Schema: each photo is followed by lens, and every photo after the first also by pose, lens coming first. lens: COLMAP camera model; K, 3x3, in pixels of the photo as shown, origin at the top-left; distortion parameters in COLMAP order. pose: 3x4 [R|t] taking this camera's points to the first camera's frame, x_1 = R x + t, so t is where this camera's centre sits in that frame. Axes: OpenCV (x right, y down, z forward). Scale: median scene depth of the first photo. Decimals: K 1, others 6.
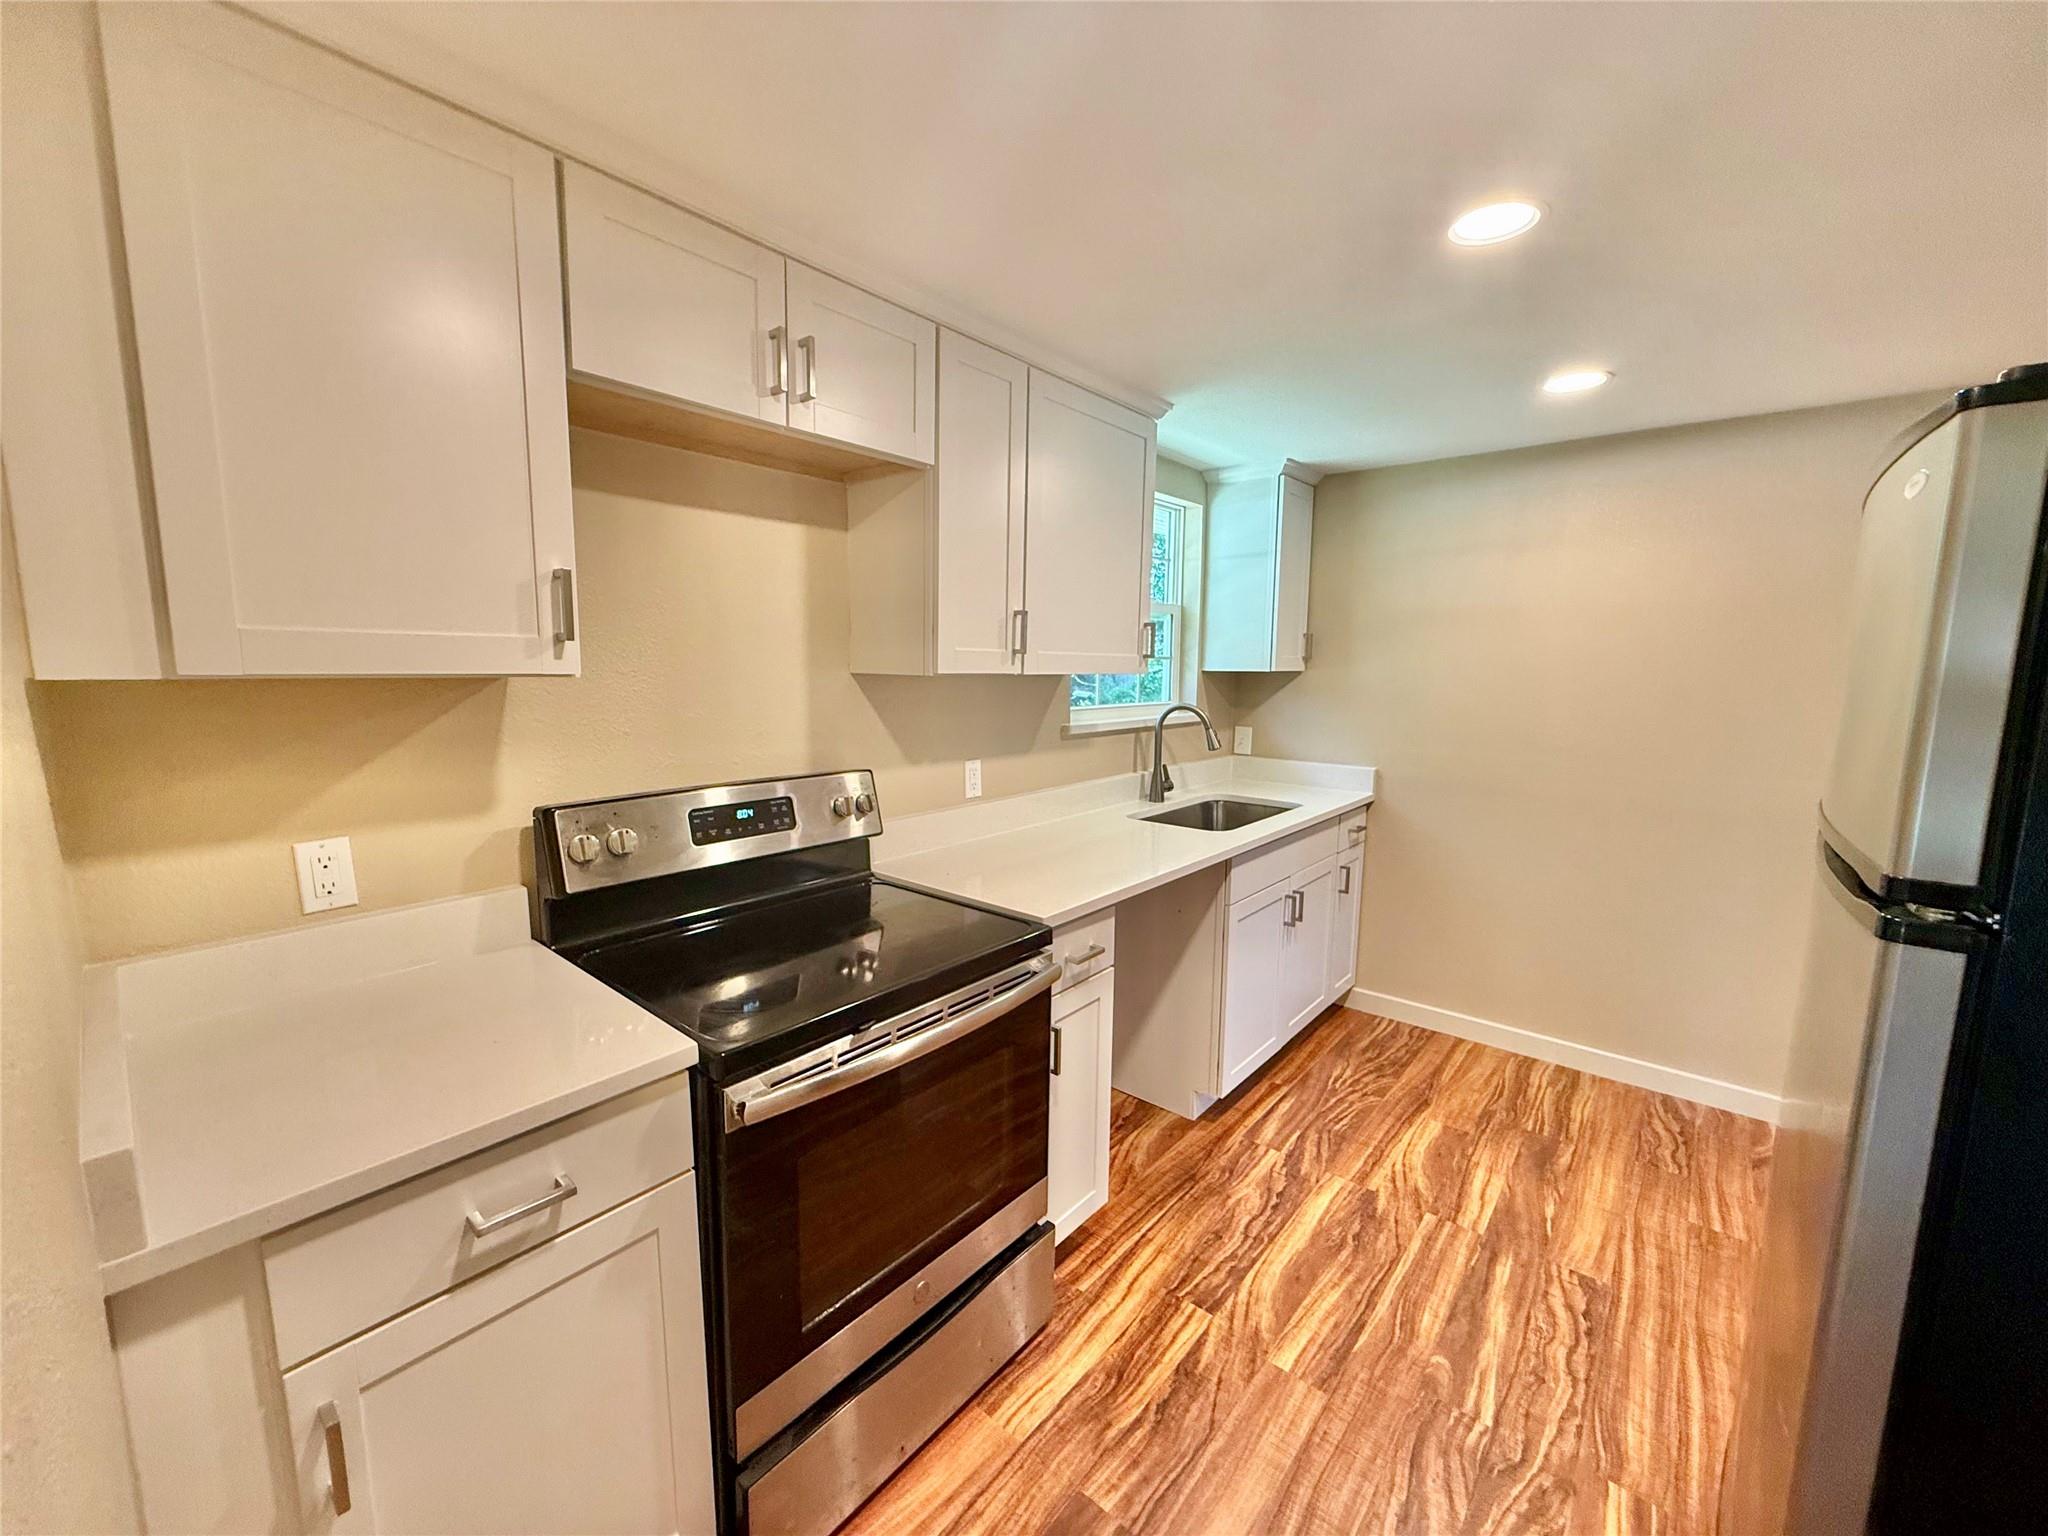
lens RADIAL K [[813.4, 0, 1025.0], [0, 813.4, 775.7], [0, 0, 1]] dist [-0.002155, 0.001236]
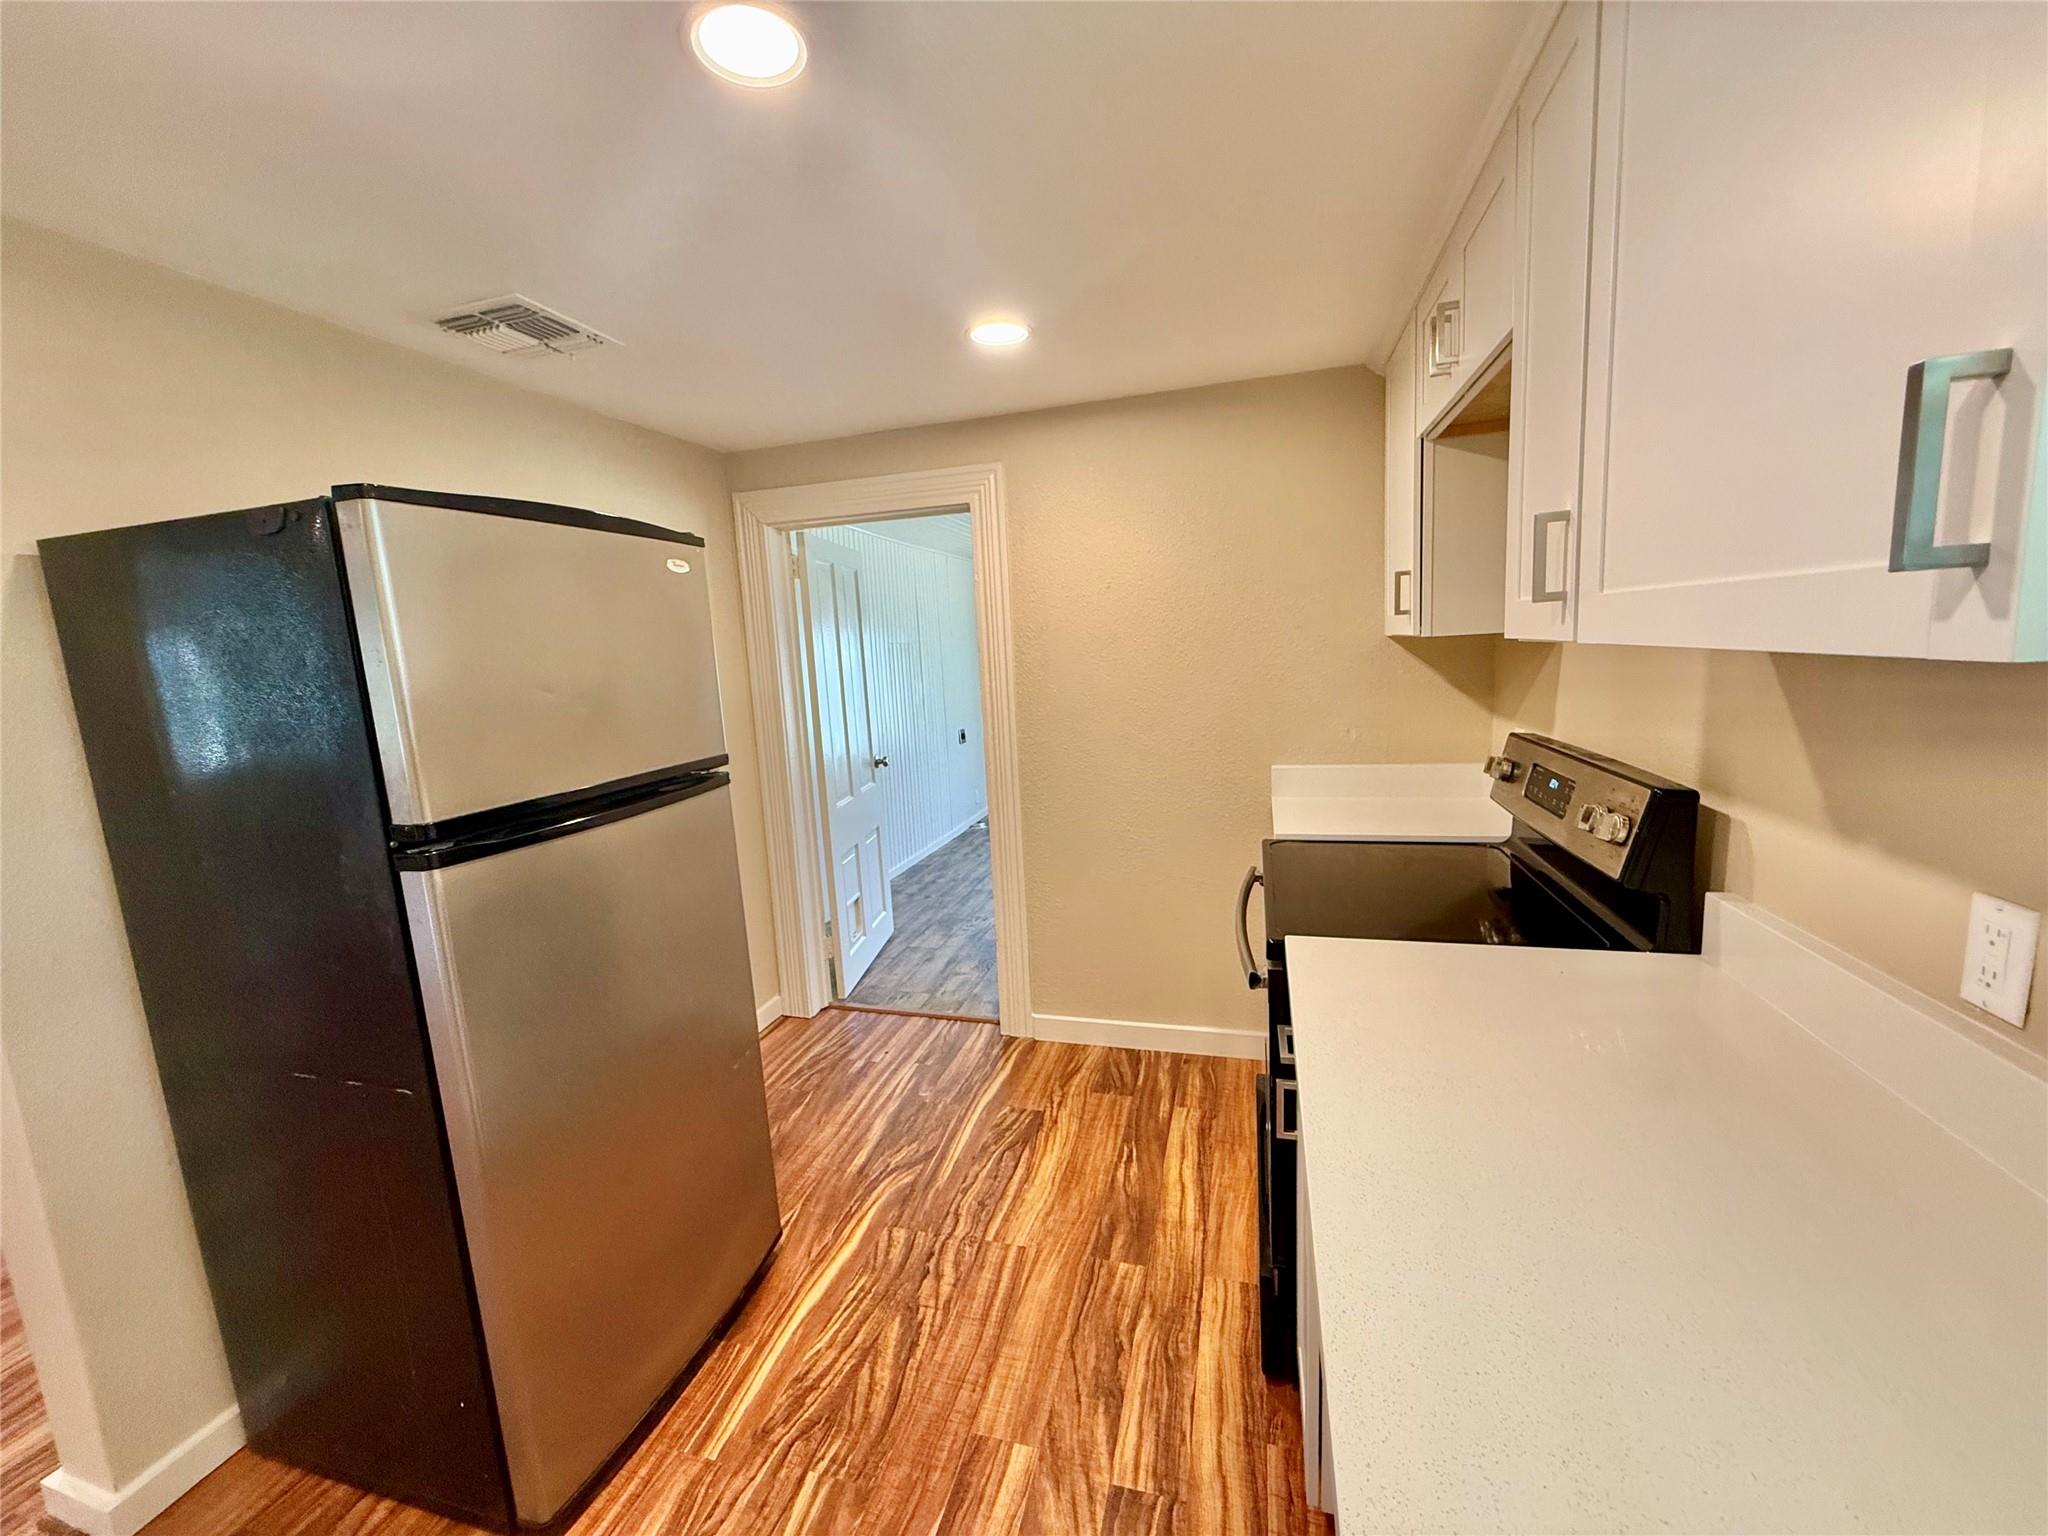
lens RADIAL K [[813.4, 0, 1018.6], [0, 813.4, 777.7], [0, 0, 1]] dist [-0.002155, 0.001236]
pose [[-0.911498, 0.098263, -0.399395, 0.570754], [-0.014339, 0.962861, 0.269617, -0.198443], [0.411055, 0.251483, -0.876237, 1.511735]]
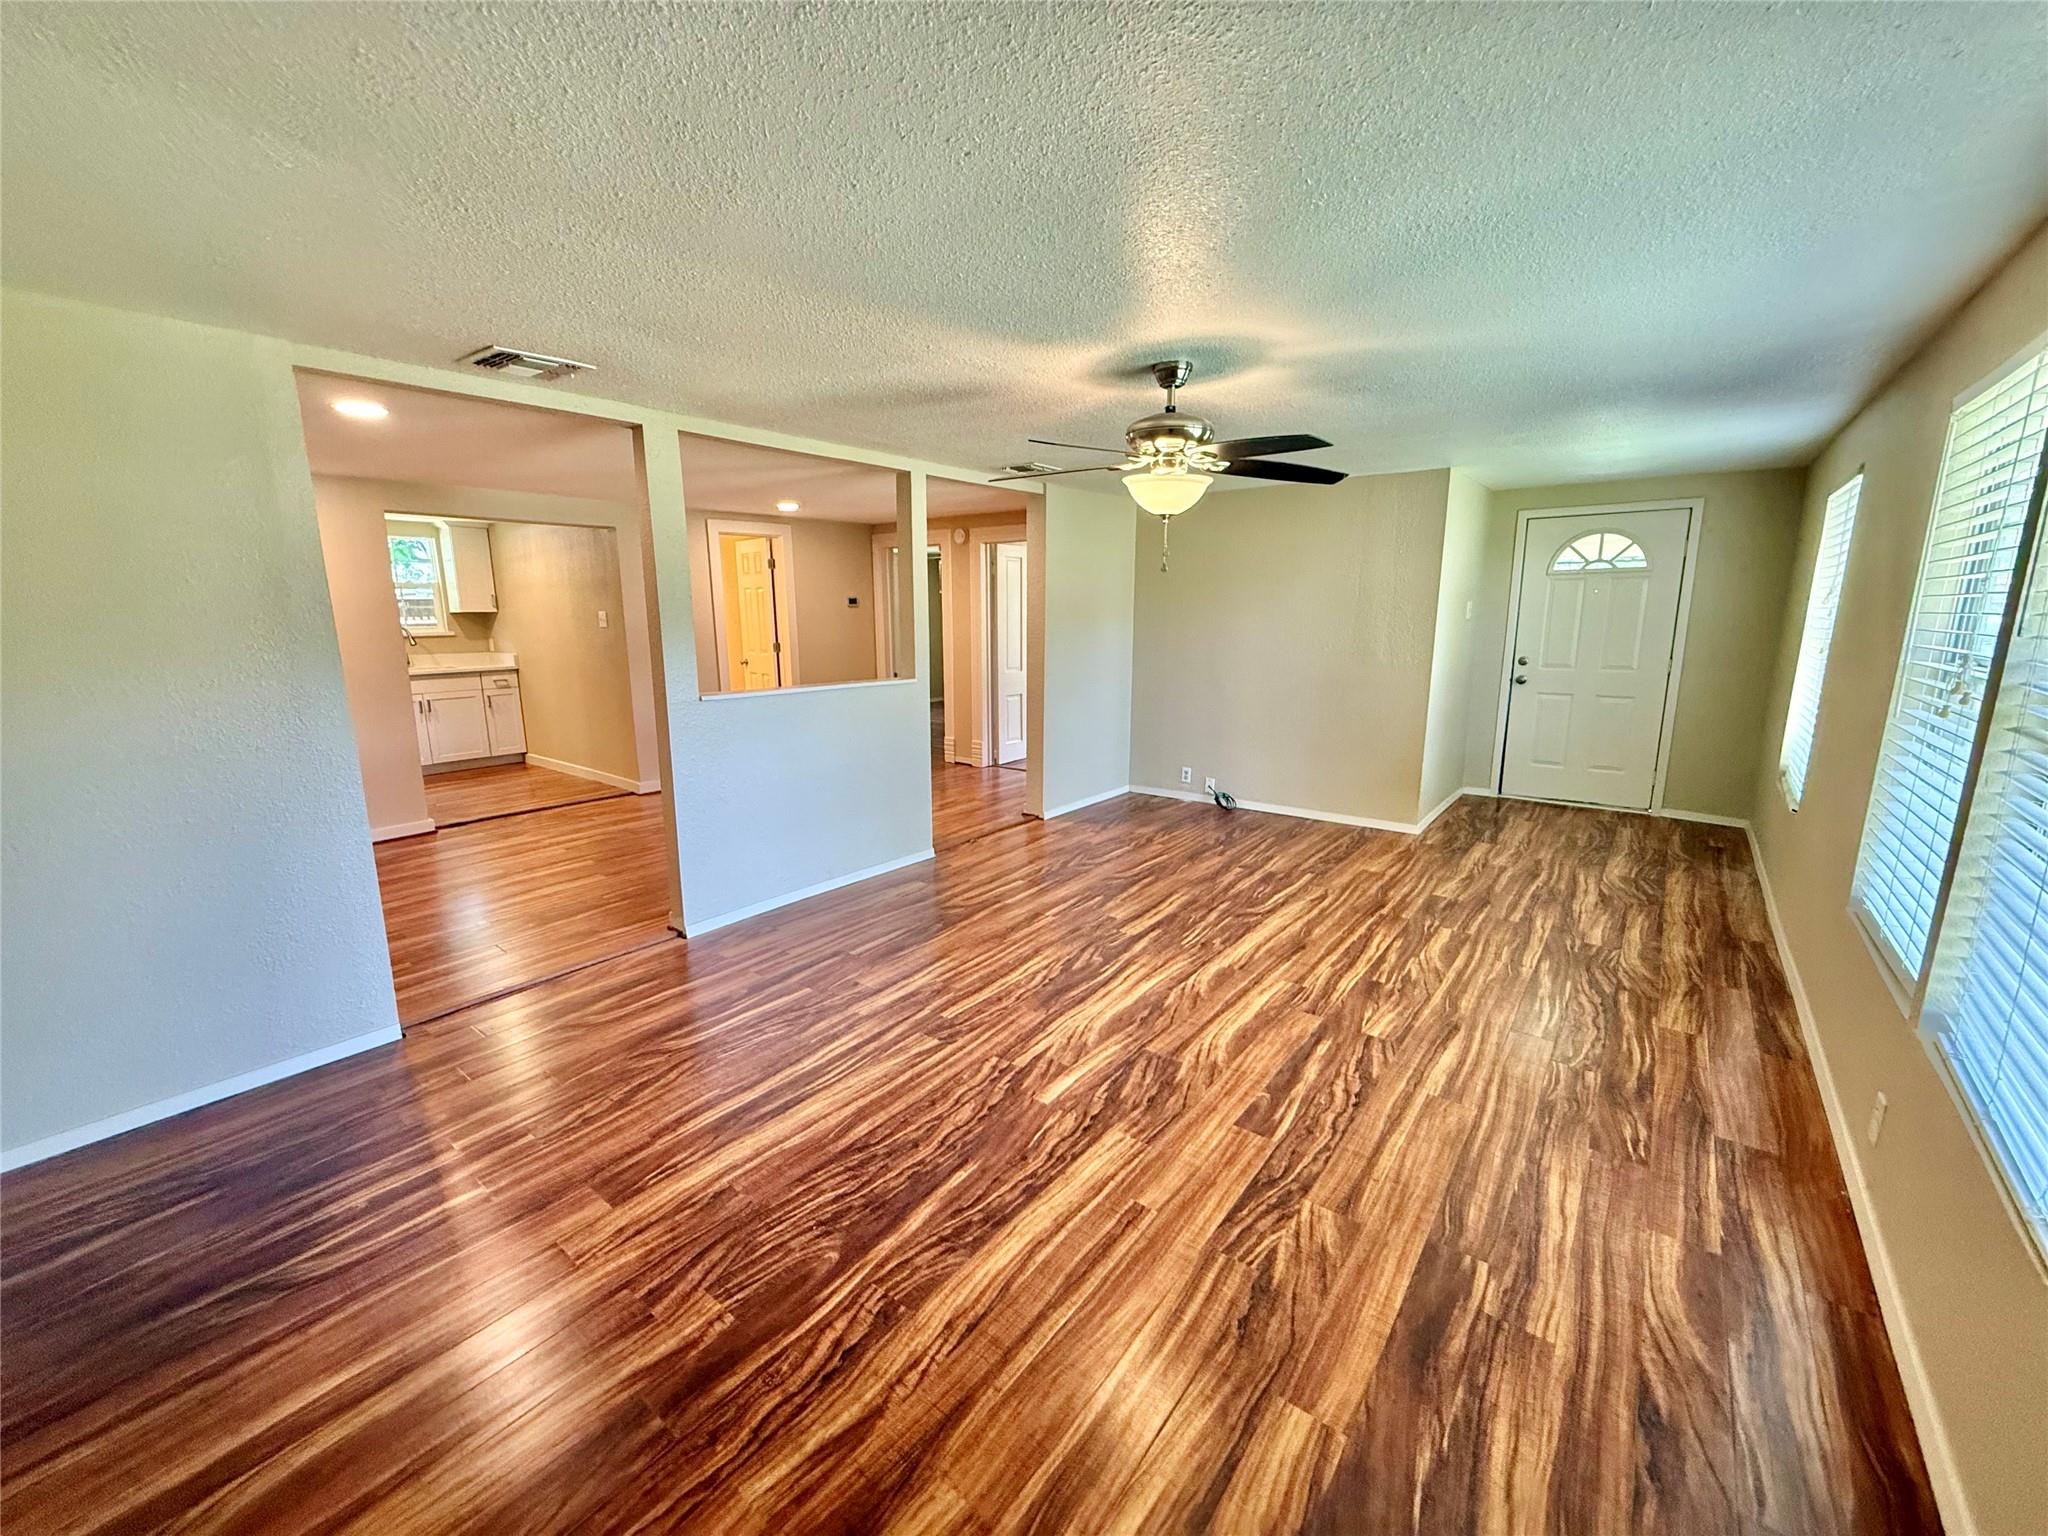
lens RADIAL K [[813.4, 0, 1022.1], [0, 813.4, 766.2], [0, 0, 1]] dist [-0.002155, 0.001236]
pose [[0.999280, -0.021390, 0.031337, 3.280094], [0.019841, 0.998604, 0.048957, 0.408882], [-0.032341, -0.048300, 0.998309, -2.476583]]
